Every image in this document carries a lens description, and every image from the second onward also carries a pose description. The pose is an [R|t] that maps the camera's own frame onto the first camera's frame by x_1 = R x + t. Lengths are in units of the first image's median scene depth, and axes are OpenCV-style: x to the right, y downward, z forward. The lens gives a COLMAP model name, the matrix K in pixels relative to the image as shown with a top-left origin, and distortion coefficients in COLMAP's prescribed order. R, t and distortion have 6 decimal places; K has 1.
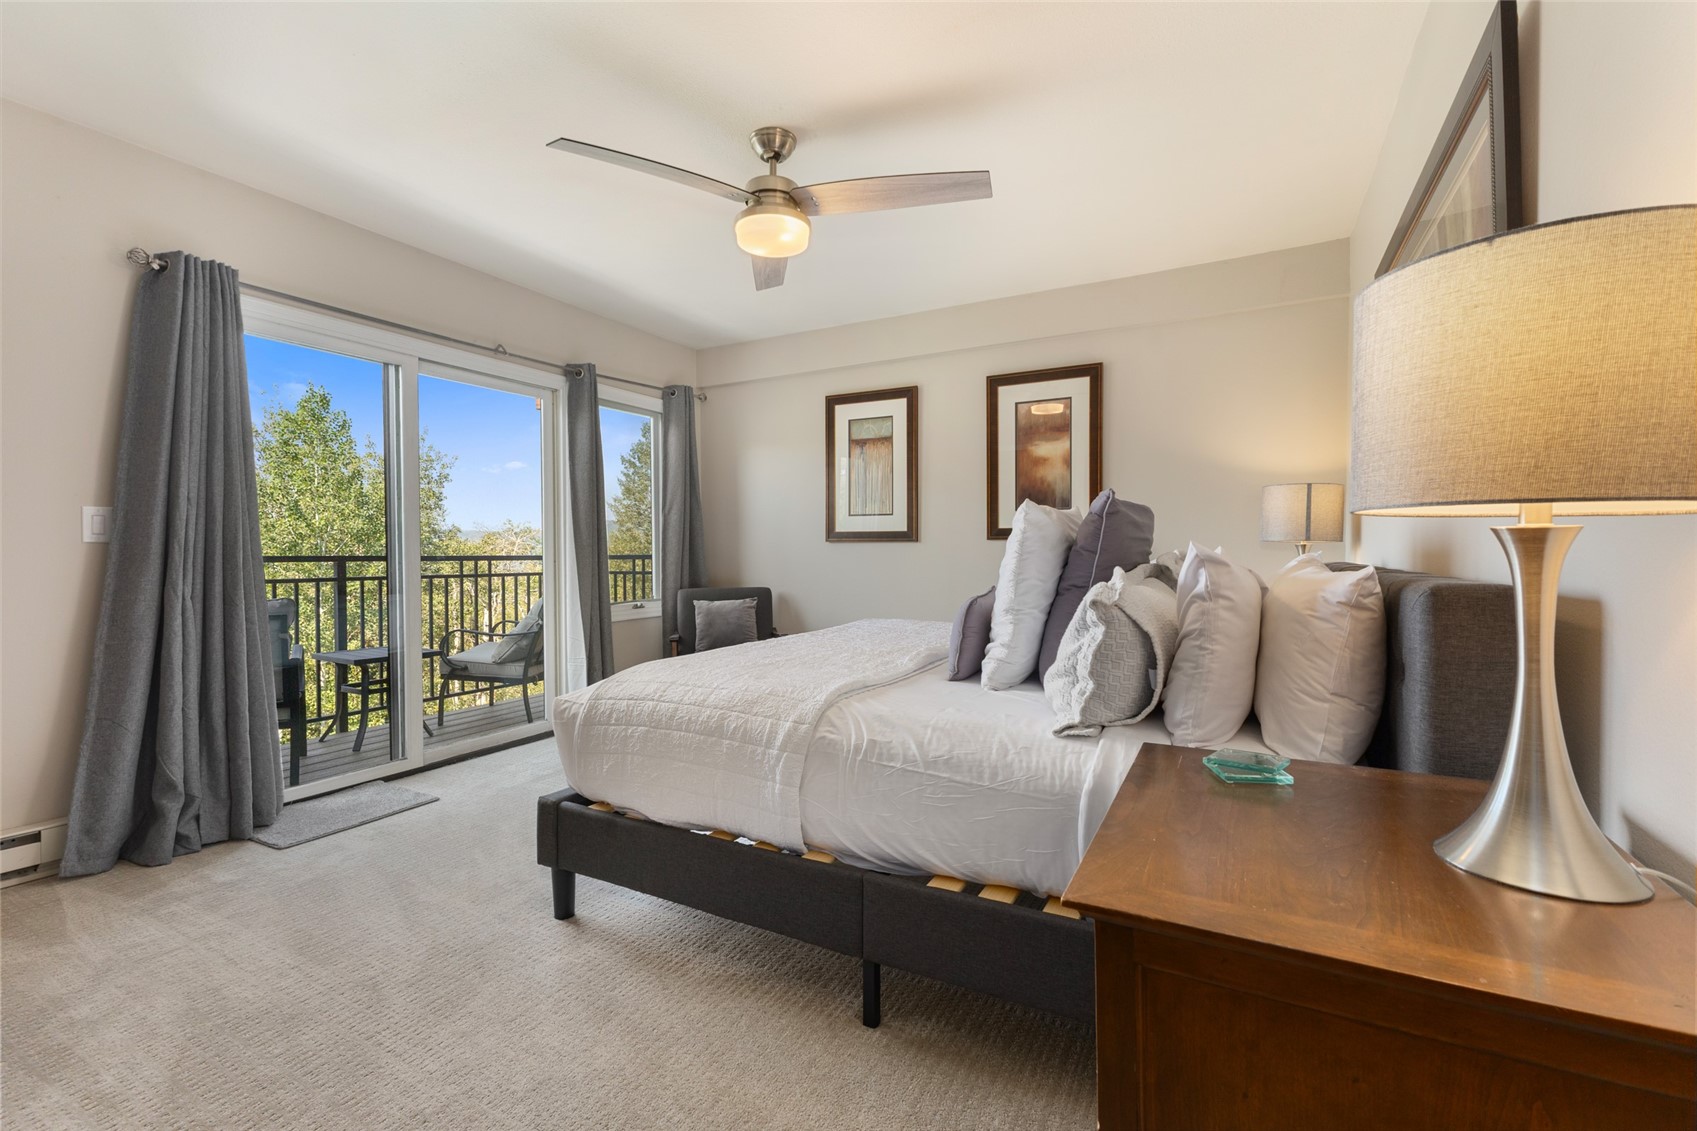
lens RADIAL K [[746.2, 0, 848.5], [0, 746.2, 565.5], [0, 0, 1]] dist [0.014870, -0.000153]
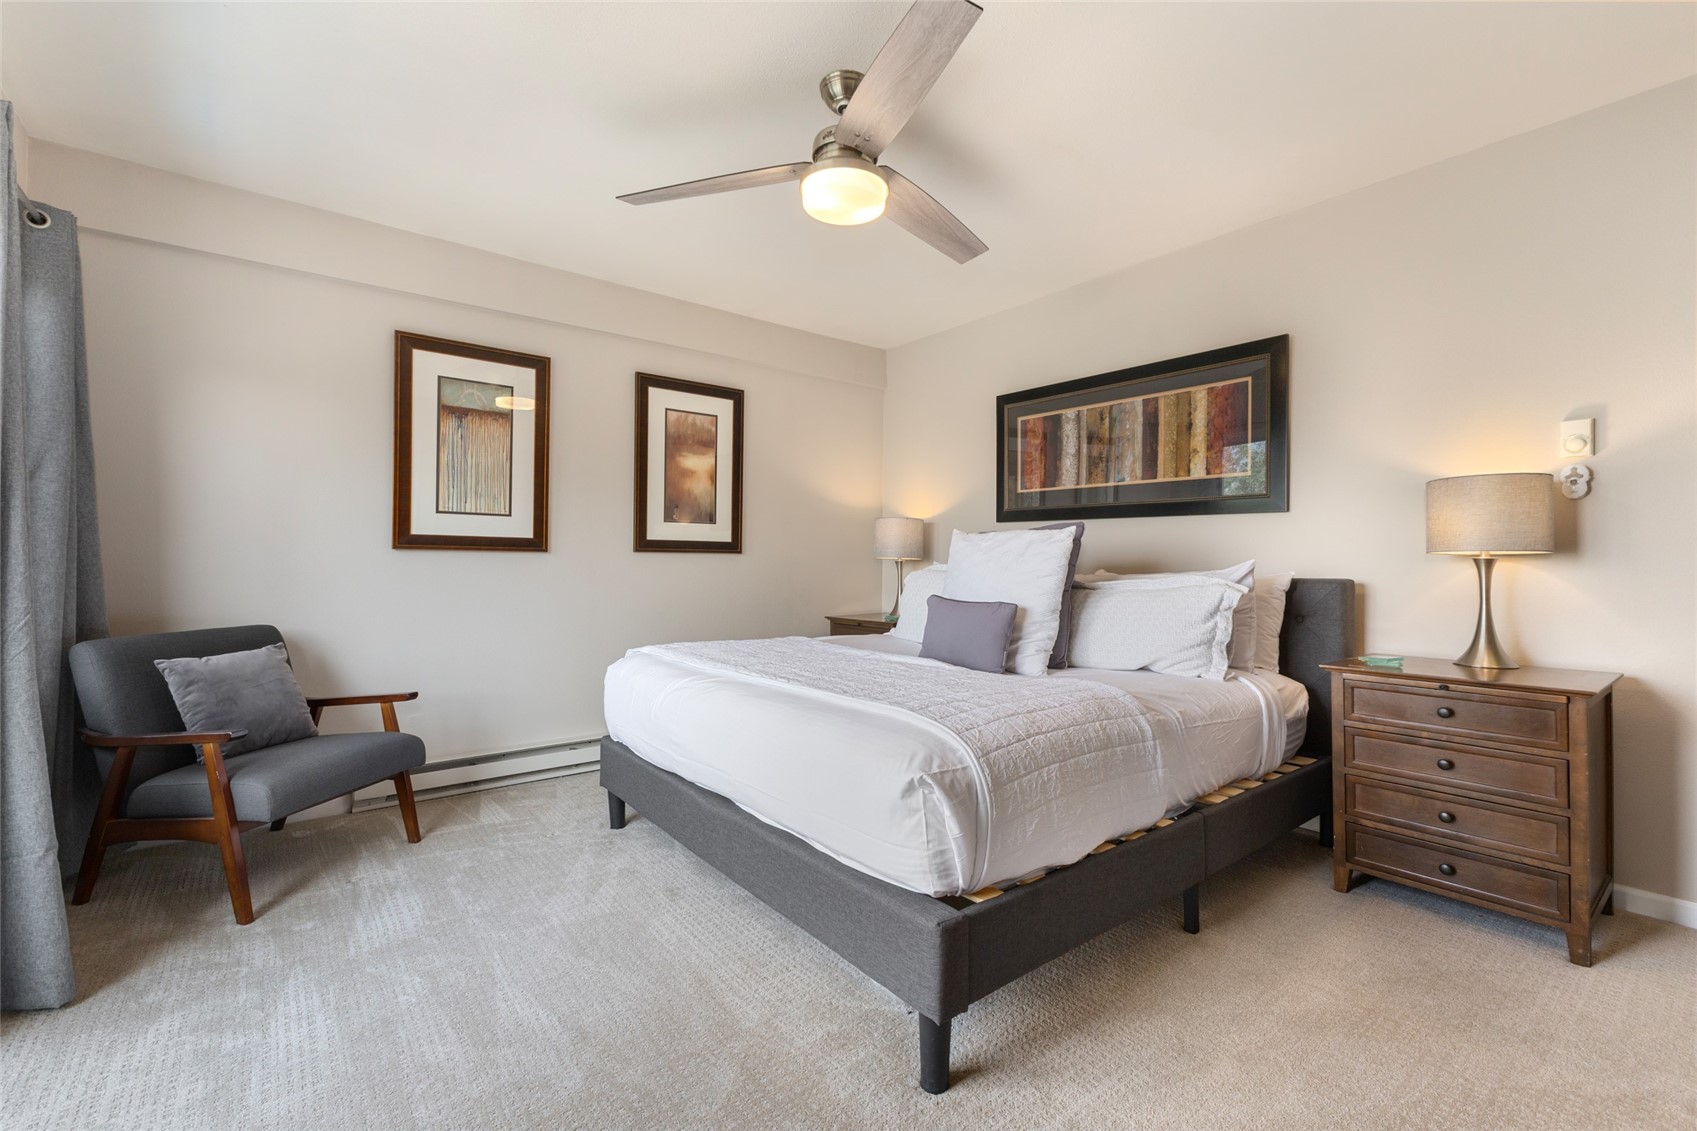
lens RADIAL K [[746.2, 0, 848.5], [0, 746.2, 565.5], [0, 0, 1]] dist [0.014870, -0.000153]
pose [[0.381717, 0.004571, 0.924268, -0.560310], [0.016302, 0.999799, -0.011677, -0.003389], [-0.924135, 0.019525, 0.381566, 0.426181]]
